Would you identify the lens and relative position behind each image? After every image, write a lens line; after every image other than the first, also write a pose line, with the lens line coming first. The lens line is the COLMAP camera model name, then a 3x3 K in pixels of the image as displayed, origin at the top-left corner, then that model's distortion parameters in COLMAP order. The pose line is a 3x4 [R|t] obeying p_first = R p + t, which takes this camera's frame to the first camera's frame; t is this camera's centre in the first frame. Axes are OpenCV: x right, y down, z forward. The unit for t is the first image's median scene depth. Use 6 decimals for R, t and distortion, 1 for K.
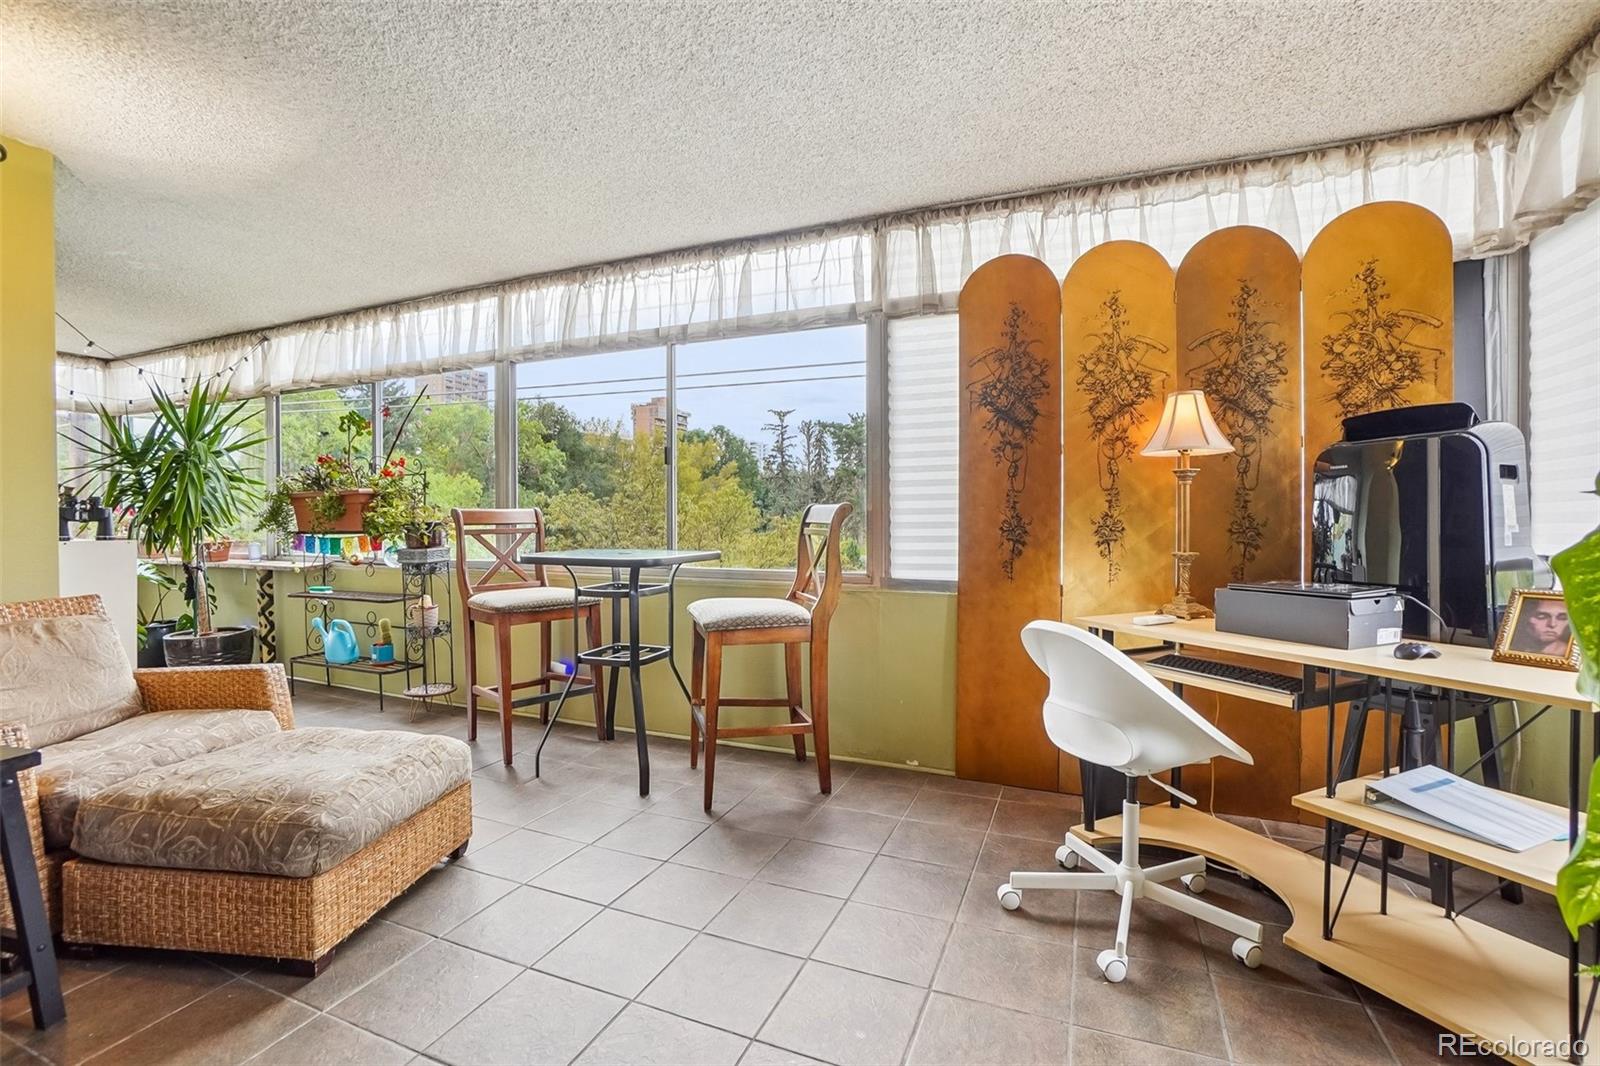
lens RADIAL K [[715.2, 0, 782.9], [0, 715.2, 514.3], [0, 0, 1]] dist [-0.040230, 0.003157]
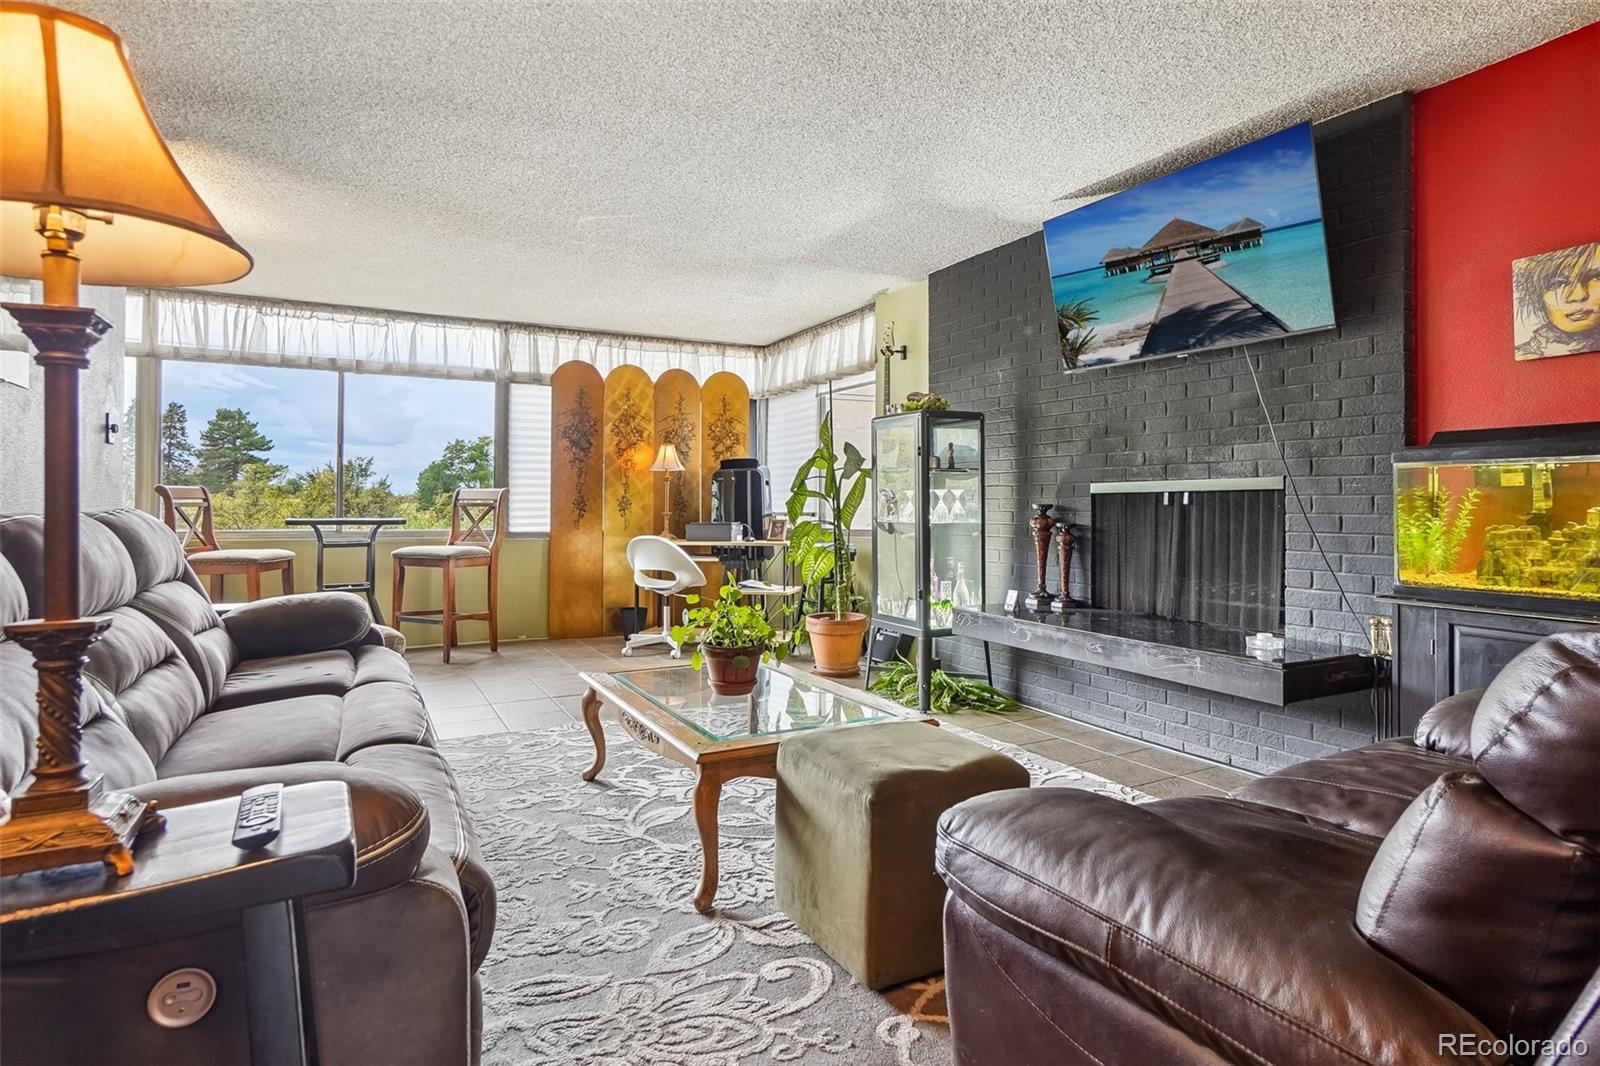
lens RADIAL K [[825.0, 0, 814.9], [0, 825.0, 506.7], [0, 0, 1]] dist [-0.037991, 0.014751]
pose [[0.608774, 0.001700, 0.793342, -1.078276], [-0.003658, 0.999993, 0.000664, 0.026508], [-0.793335, -0.003306, 0.608776, -0.879160]]
